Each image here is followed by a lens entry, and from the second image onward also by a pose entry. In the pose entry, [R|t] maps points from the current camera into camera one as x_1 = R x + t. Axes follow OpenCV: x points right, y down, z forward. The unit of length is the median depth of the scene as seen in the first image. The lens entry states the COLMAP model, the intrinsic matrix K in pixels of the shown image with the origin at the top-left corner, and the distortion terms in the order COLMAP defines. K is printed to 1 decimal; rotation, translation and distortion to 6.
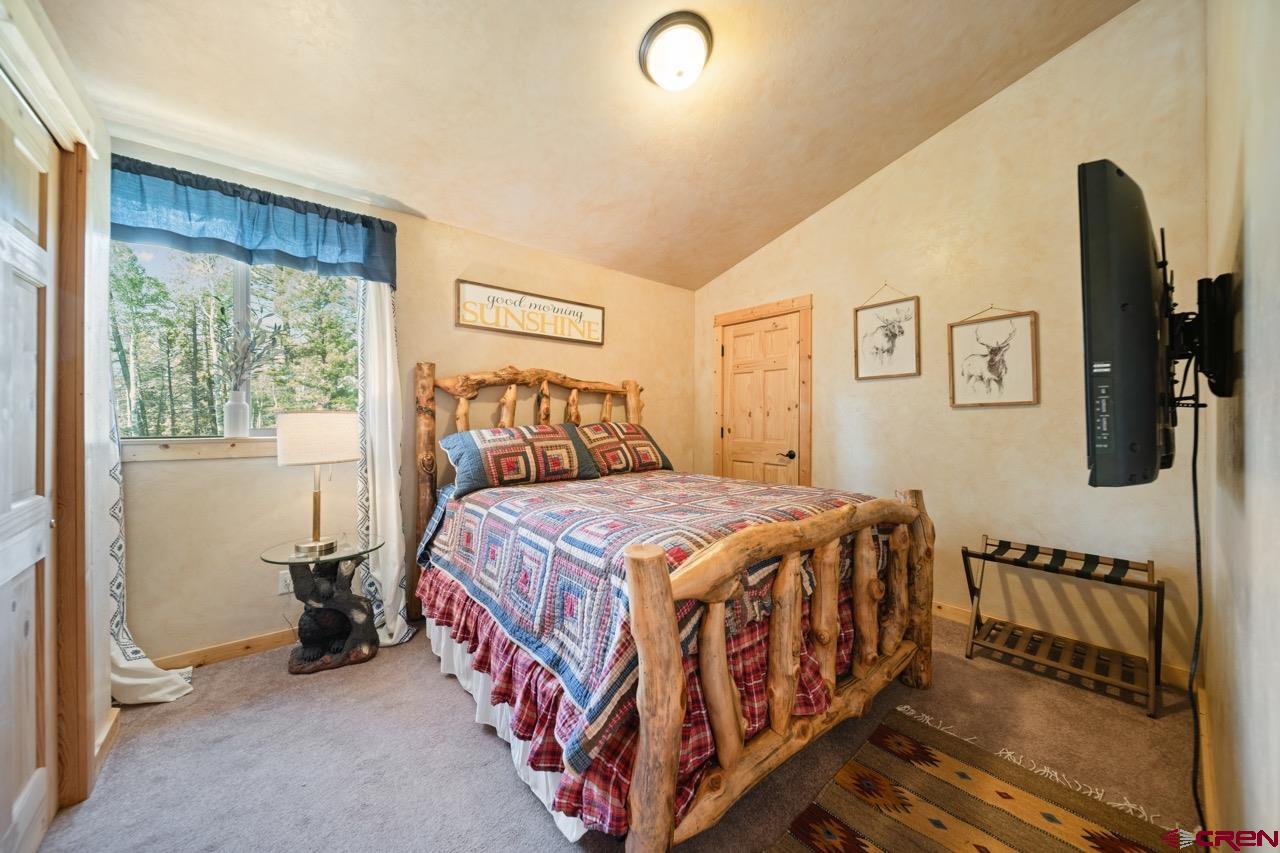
lens RADIAL K [[451.7, 0, 640.9], [0, 451.7, 419.8], [0, 0, 1]] dist [-0.000804, -0.001747]
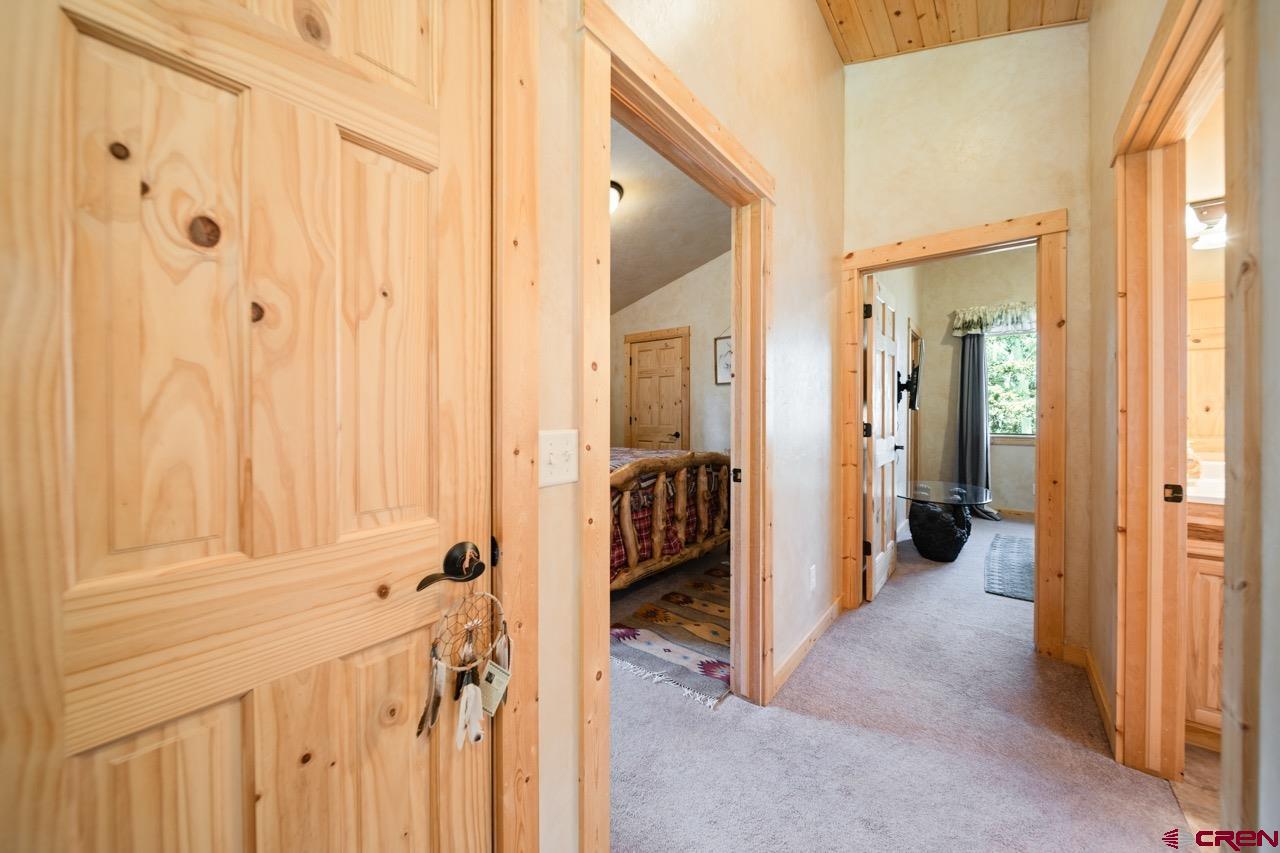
lens RADIAL K [[451.7, 0, 640.2], [0, 451.7, 414.6], [0, 0, 1]] dist [-0.000804, -0.001747]
pose [[0.980804, -0.004690, 0.194940, -0.162277], [0.003811, 0.999981, 0.004882, 0.010035], [-0.194959, -0.004045, 0.980803, -0.971843]]
